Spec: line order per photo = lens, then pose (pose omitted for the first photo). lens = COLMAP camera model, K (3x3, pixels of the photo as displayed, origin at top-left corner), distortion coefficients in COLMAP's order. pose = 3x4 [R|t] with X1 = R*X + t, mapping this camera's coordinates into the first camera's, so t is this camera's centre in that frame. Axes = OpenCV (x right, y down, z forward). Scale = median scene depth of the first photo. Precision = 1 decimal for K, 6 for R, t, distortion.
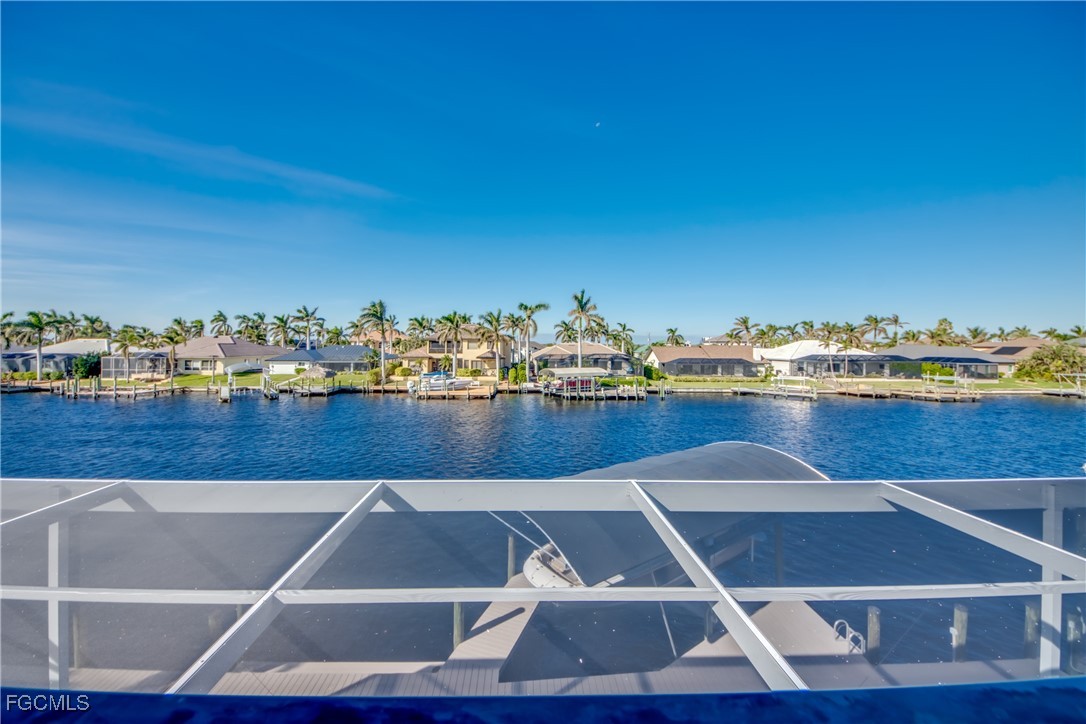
lens RADIAL K [[399.7, 0, 538.3], [0, 399.7, 359.9], [0, 0, 1]] dist [0.034235, -0.022886]
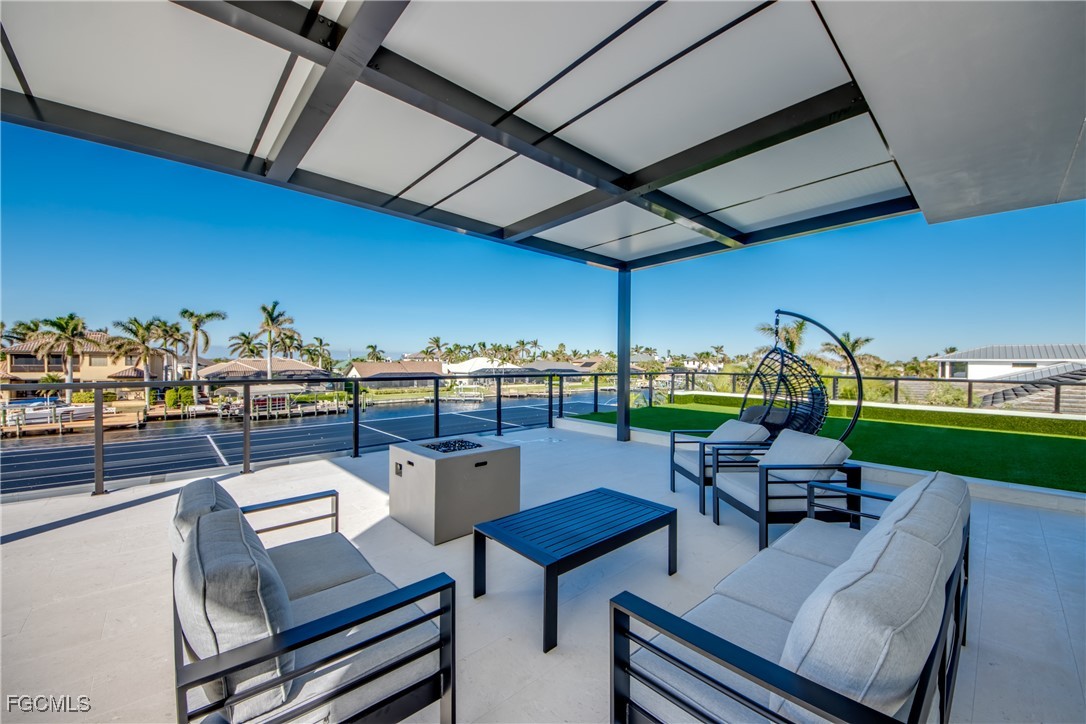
lens RADIAL K [[399.7, 0, 538.3], [0, 399.7, 359.9], [0, 0, 1]] dist [0.034235, -0.022886]
pose [[0.759585, 0.002780, 0.650402, -0.031309], [0.022612, 0.999273, -0.030680, 0.003841], [-0.650015, 0.038011, 0.758970, -0.111219]]
